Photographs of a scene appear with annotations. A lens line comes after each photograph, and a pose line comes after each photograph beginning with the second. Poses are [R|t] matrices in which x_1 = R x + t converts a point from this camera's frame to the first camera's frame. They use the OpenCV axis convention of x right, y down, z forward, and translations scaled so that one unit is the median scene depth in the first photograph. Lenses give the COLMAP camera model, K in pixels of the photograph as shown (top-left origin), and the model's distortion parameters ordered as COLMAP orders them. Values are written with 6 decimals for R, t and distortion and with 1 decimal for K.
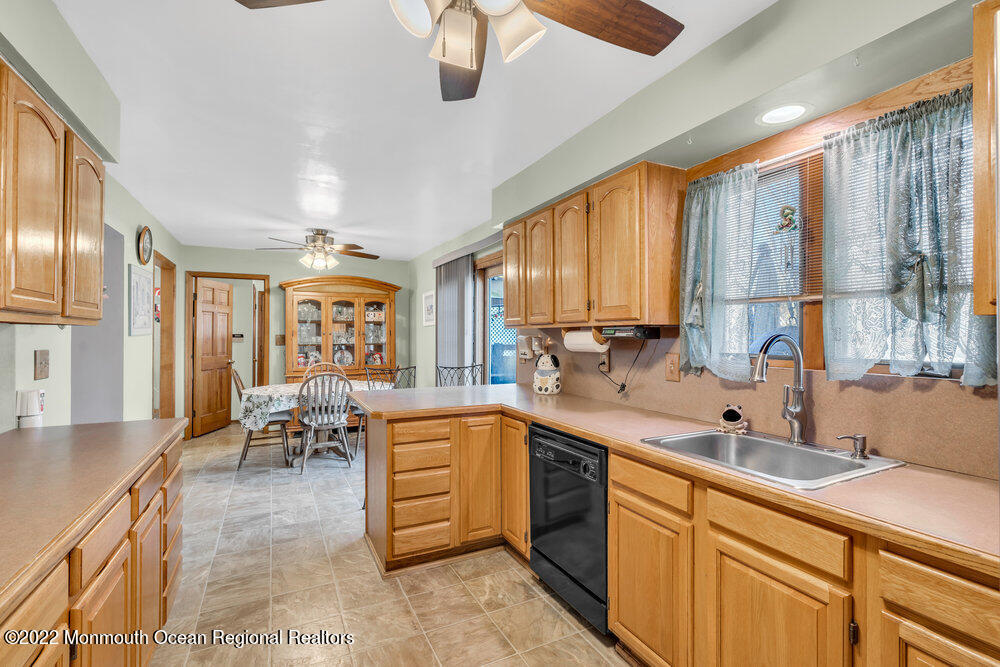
lens RADIAL K [[450.3, 0, 489.0], [0, 450.3, 333.6], [0, 0, 1]] dist [-0.005902, 0.001678]
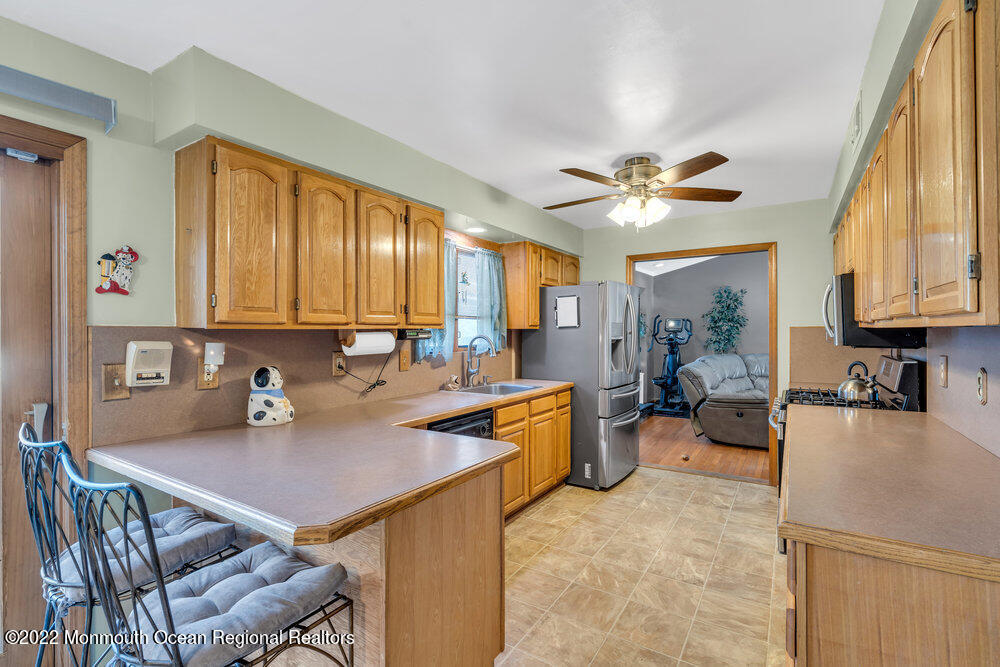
lens RADIAL K [[450.3, 0, 504.6], [0, 450.3, 335.9], [0, 0, 1]] dist [-0.005902, 0.001678]
pose [[-0.525390, -0.004272, 0.850851, -0.462133], [0.001091, 0.999983, 0.005695, -0.002490], [-0.850861, 0.003920, -0.525377, 0.751281]]
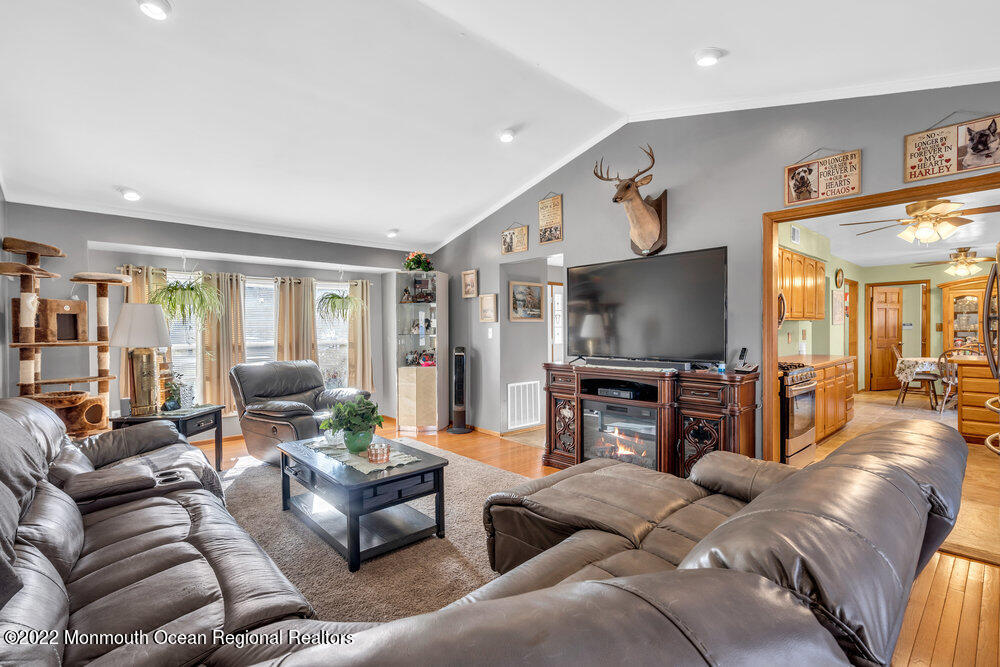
lens RADIAL K [[450.3, 0, 503.8], [0, 450.3, 335.0], [0, 0, 1]] dist [-0.005902, 0.001678]
pose [[0.269731, 0.008841, -0.962895, 0.612412], [0.012889, 0.999835, 0.012791, 0.004342], [0.962849, -0.015861, 0.269573, -0.793395]]
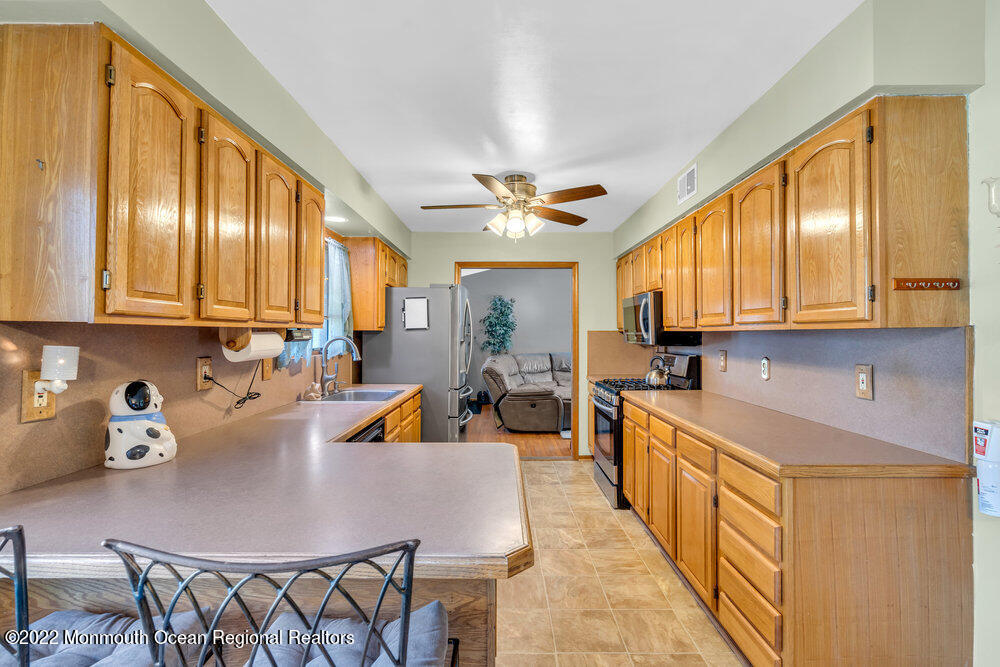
lens RADIAL K [[450.3, 0, 501.7], [0, 450.3, 335.3], [0, 0, 1]] dist [-0.005902, 0.001678]
pose [[-0.898992, -0.000082, 0.437965, -0.303264], [-0.001697, 0.999993, -0.003297, 0.000564], [-0.437961, -0.003708, -0.898986, 0.894507]]
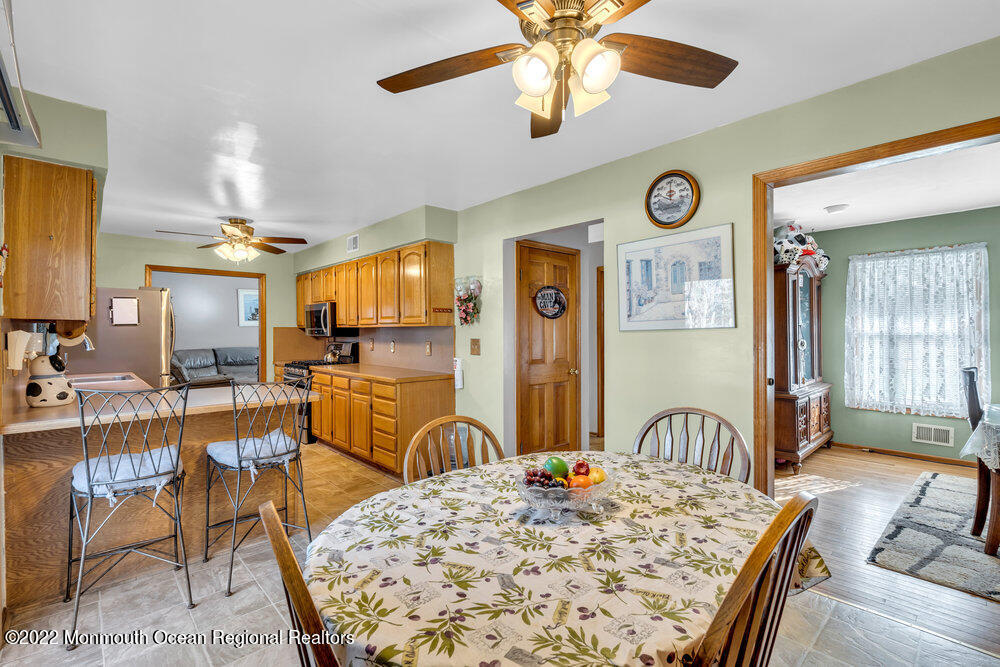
lens RADIAL K [[450.3, 0, 494.1], [0, 450.3, 333.6], [0, 0, 1]] dist [-0.005902, 0.001678]
pose [[-0.959365, 0.004021, -0.282140, -0.280538], [0.004522, 0.999989, -0.001124, 0.010512], [0.282133, -0.002354, -0.959372, 1.385157]]
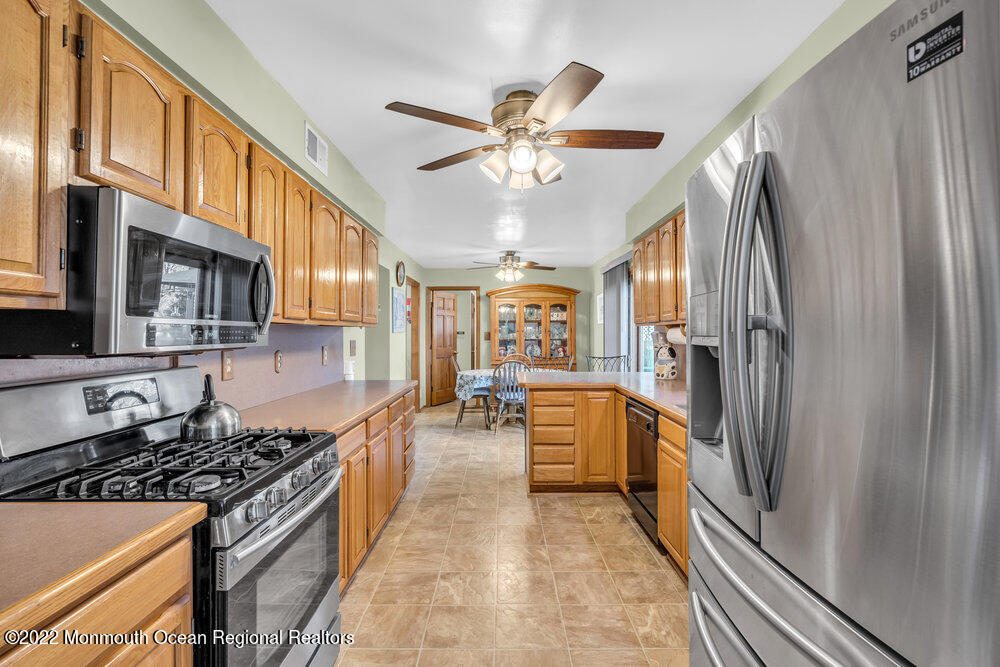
lens RADIAL K [[450.3, 0, 493.1], [0, 450.3, 332.9], [0, 0, 1]] dist [-0.005902, 0.001678]
pose [[0.892227, -0.002561, -0.451580, 0.176991], [0.004563, 0.999984, 0.003345, 0.001272], [0.451565, -0.005045, 0.892224, -0.195940]]
